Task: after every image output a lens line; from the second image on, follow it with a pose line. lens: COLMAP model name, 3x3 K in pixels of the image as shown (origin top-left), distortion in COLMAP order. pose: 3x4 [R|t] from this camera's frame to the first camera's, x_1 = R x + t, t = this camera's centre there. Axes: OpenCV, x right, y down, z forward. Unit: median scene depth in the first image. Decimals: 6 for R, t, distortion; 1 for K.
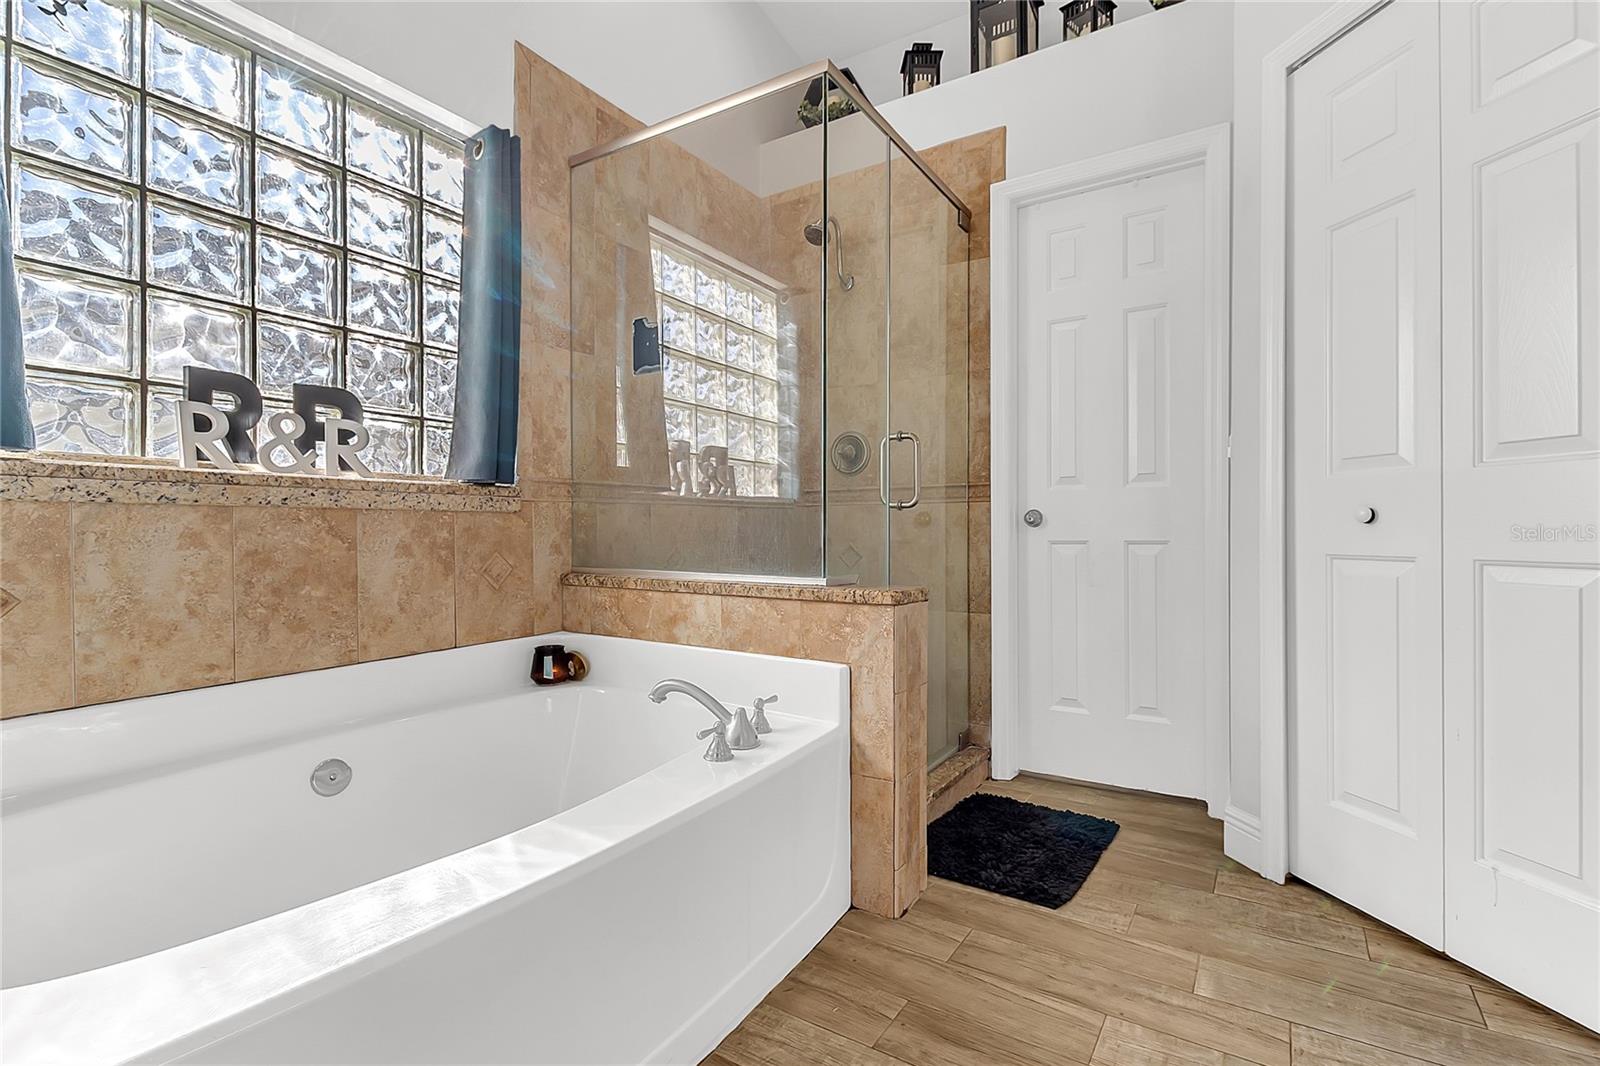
lens RADIAL K [[747.5, 0, 804.6], [0, 747.5, 529.7], [0, 0, 1]] dist [0.011704, -0.007801]
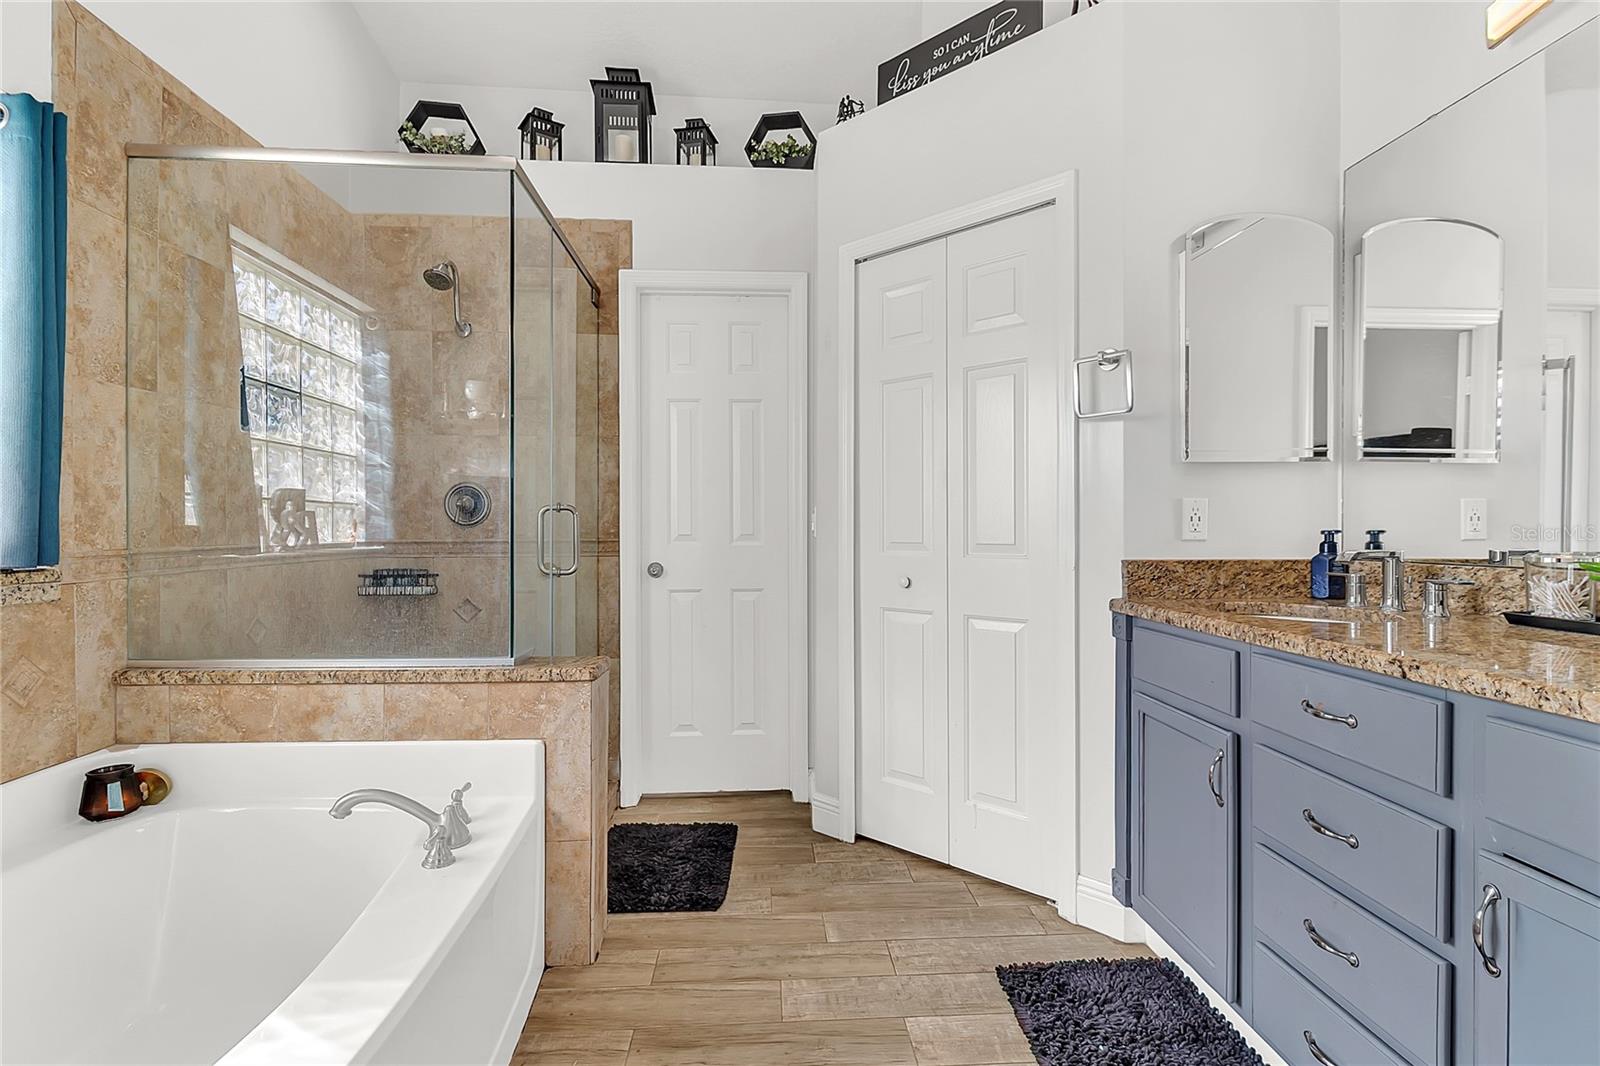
lens RADIAL K [[747.5, 0, 803.1], [0, 747.5, 524.3], [0, 0, 1]] dist [0.011704, -0.007801]
pose [[0.811478, -0.000207, 0.584383, -0.211233], [0.002147, 0.999994, -0.002628, -0.097572], [-0.584379, 0.003387, 0.811474, -0.064392]]
